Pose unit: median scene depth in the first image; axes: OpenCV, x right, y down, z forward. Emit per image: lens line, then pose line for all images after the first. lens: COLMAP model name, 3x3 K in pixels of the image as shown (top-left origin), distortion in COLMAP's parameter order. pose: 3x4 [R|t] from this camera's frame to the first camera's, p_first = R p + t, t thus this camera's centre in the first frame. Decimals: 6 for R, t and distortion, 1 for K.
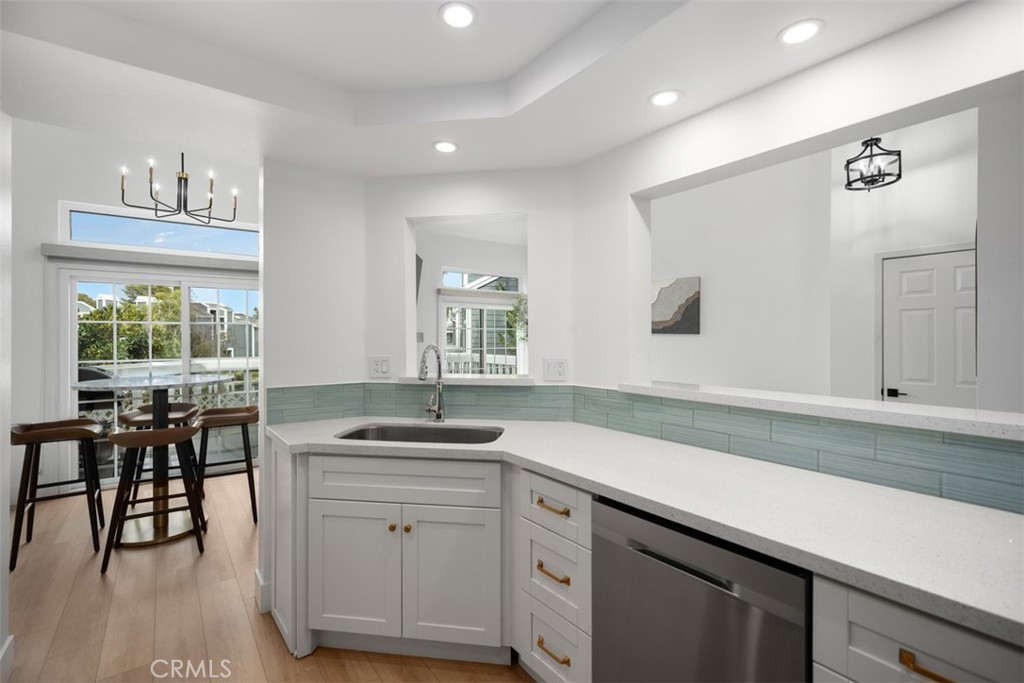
lens RADIAL K [[461.2, 0, 514.8], [0, 461.2, 341.1], [0, 0, 1]] dist [0.002487, 0.001664]
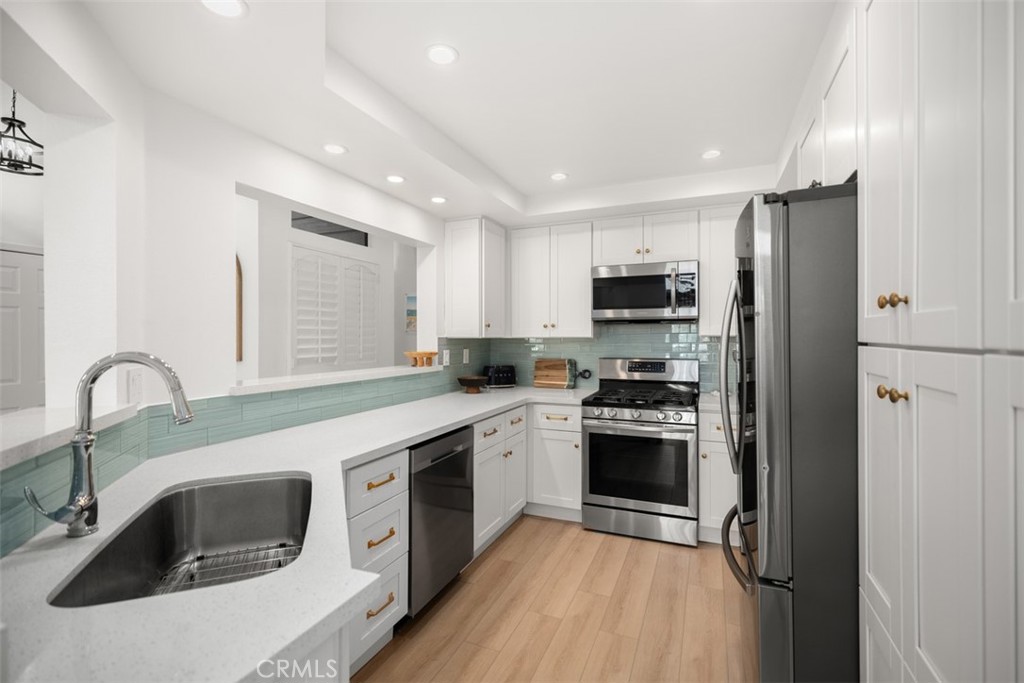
lens RADIAL K [[461.2, 0, 513.3], [0, 461.2, 337.2], [0, 0, 1]] dist [0.002487, 0.001664]
pose [[-0.491508, 0.001566, 0.870872, -1.048170], [0.007047, 0.999973, 0.002179, -0.002091], [-0.870845, 0.007208, -0.491506, 1.230235]]
